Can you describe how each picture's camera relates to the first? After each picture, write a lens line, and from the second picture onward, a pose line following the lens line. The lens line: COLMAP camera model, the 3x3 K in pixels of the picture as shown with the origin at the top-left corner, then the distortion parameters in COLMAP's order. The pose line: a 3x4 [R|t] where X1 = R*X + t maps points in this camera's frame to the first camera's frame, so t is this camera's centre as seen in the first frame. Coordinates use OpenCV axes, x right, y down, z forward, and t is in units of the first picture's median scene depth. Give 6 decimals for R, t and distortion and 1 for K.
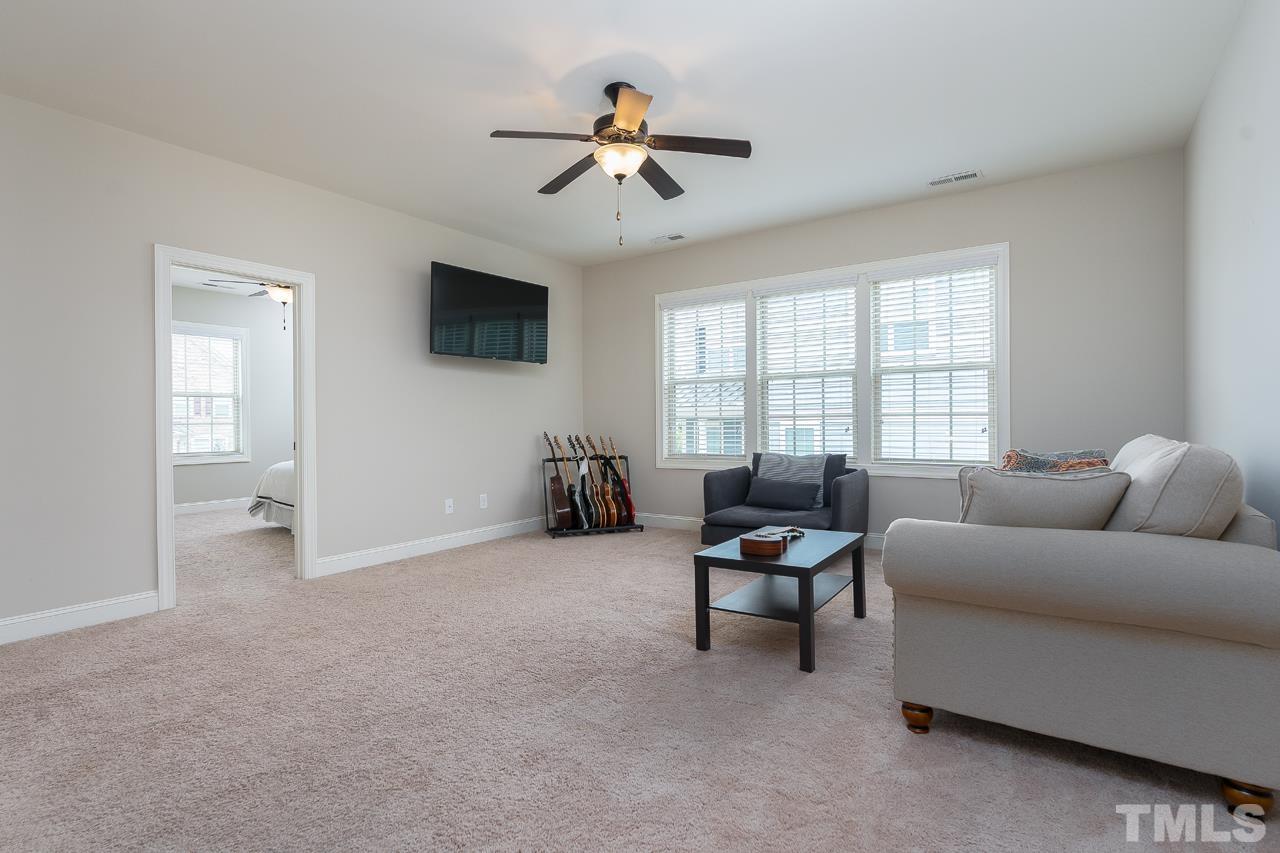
lens RADIAL K [[586.2, 0, 634.6], [0, 586.2, 416.6], [0, 0, 1]] dist [-0.008611, 0.000748]
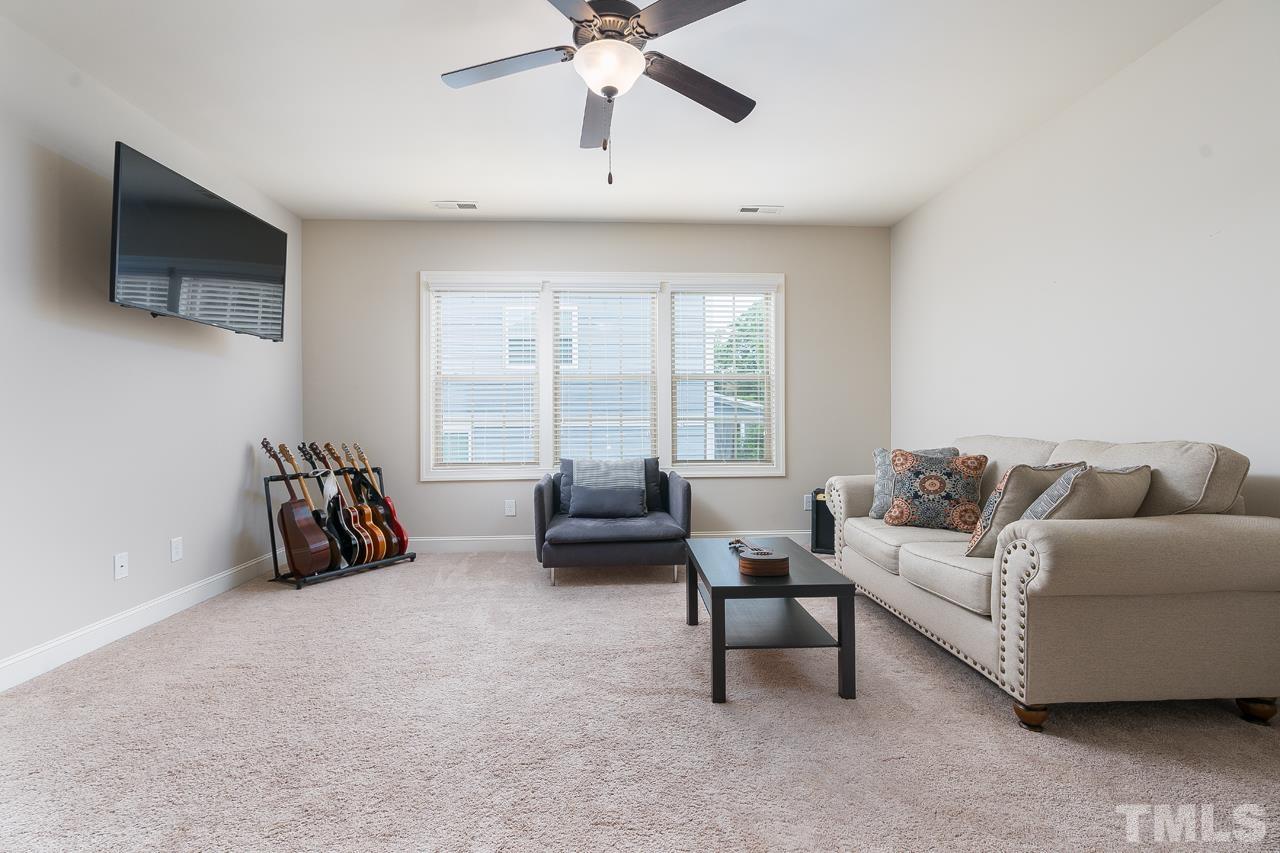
lens RADIAL K [[560.7, 0, 638.2], [0, 560.7, 422.8], [0, 0, 1]] dist [0.003948, 0.000385]
pose [[0.806671, 0.005271, 0.590977, -0.196957], [-0.007229, 0.999973, 0.000949, 0.003012], [-0.590957, -0.005038, 0.806687, 0.194443]]
